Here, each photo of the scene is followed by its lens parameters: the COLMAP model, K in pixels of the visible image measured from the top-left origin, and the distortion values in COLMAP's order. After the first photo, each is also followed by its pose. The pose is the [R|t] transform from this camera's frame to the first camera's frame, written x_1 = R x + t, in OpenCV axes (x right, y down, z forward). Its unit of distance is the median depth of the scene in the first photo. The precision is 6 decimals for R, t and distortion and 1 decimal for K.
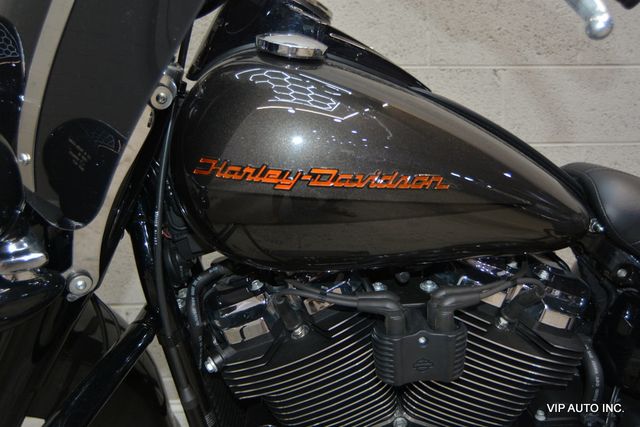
lens RADIAL K [[526.1, 0, 316.4], [0, 526.1, 194.7], [0, 0, 1]] dist [-0.026550, 0.023019]
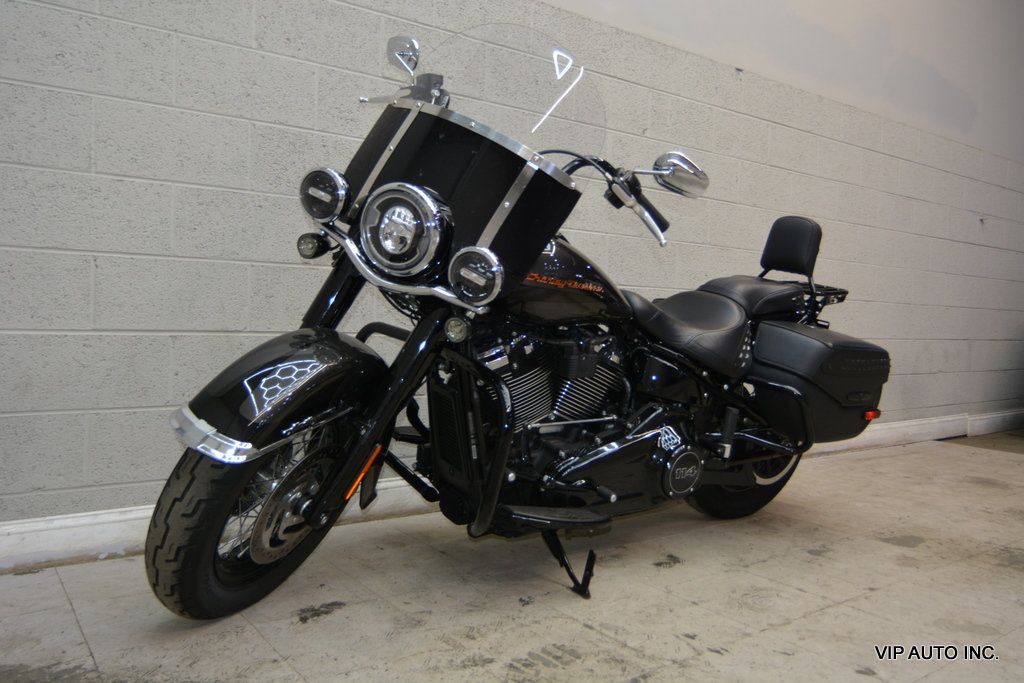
lens RADIAL K [[777.4, 0, 503.4], [0, 777.4, 333.9], [0, 0, 1]] dist [-0.026770, 0.024497]
pose [[0.834146, 0.025813, 0.550939, -1.531065], [-0.005569, 0.999247, -0.038386, 0.235518], [-0.551516, 0.028951, 0.833662, -1.271767]]
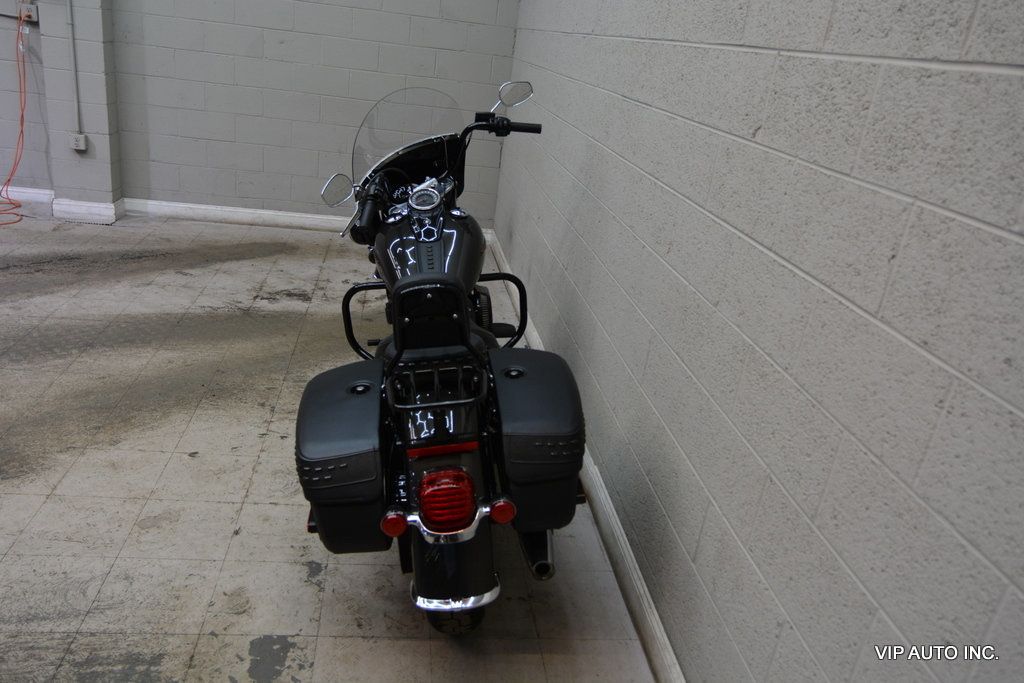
lens RADIAL K [[777.4, 0, 498.7], [0, 777.4, 335.0], [0, 0, 1]] dist [-0.026770, 0.024497]
pose [[0.066163, 0.383451, -0.921188, 3.885330], [-0.189657, 0.911214, 0.365677, -1.210961], [0.979619, 0.150516, 0.133013, 0.828733]]
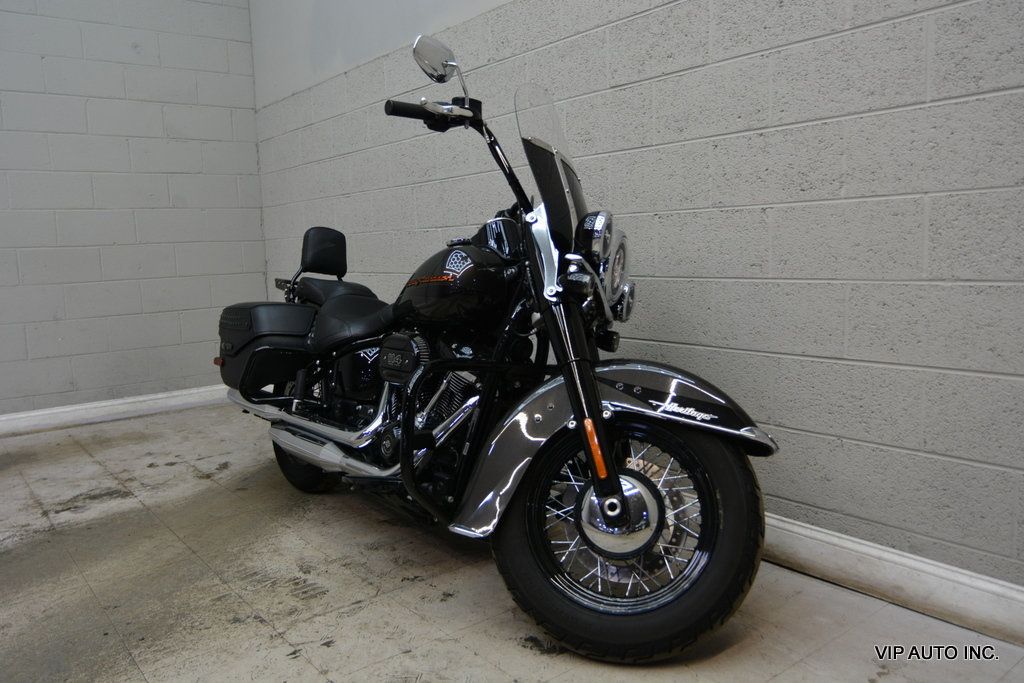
lens RADIAL K [[777.4, 0, 500.0], [0, 777.4, 334.3], [0, 0, 1]] dist [-0.026770, 0.024497]
pose [[0.578294, 0.086228, -0.811259, 2.441818], [-0.029366, 0.995954, 0.084926, -0.191358], [0.815300, -0.025288, 0.578486, -0.629094]]
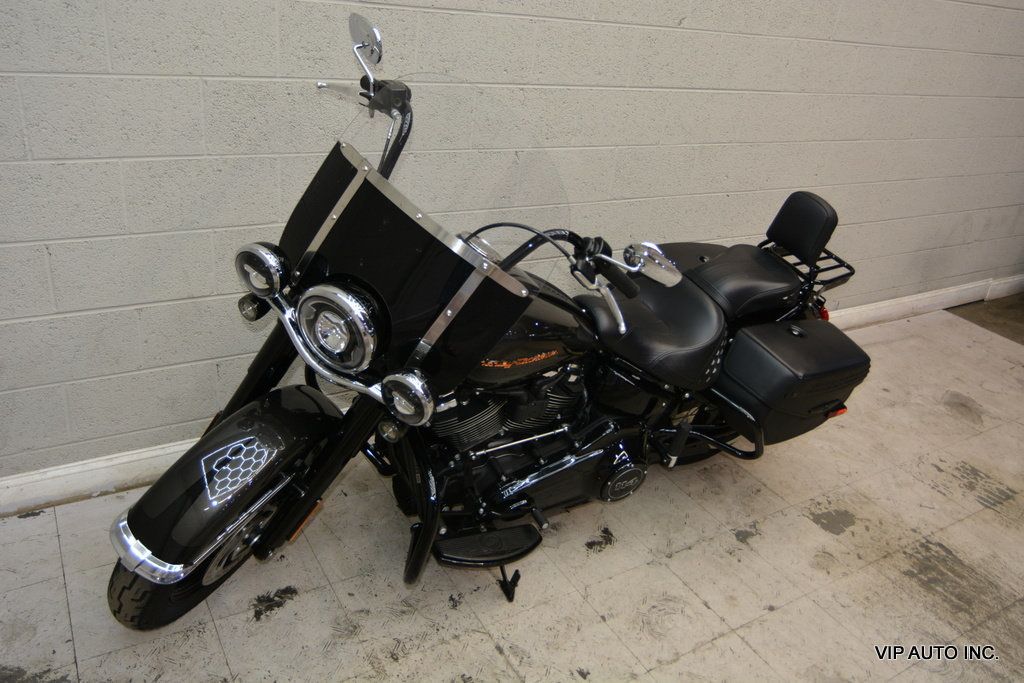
lens RADIAL K [[777.4, 0, 502.7], [0, 777.4, 332.2], [0, 0, 1]] dist [-0.026770, 0.024497]
pose [[0.869621, -0.108438, 0.481664, -1.186284], [-0.094667, 0.920858, 0.378231, -1.005680], [-0.484558, -0.374515, 0.790532, -1.173054]]
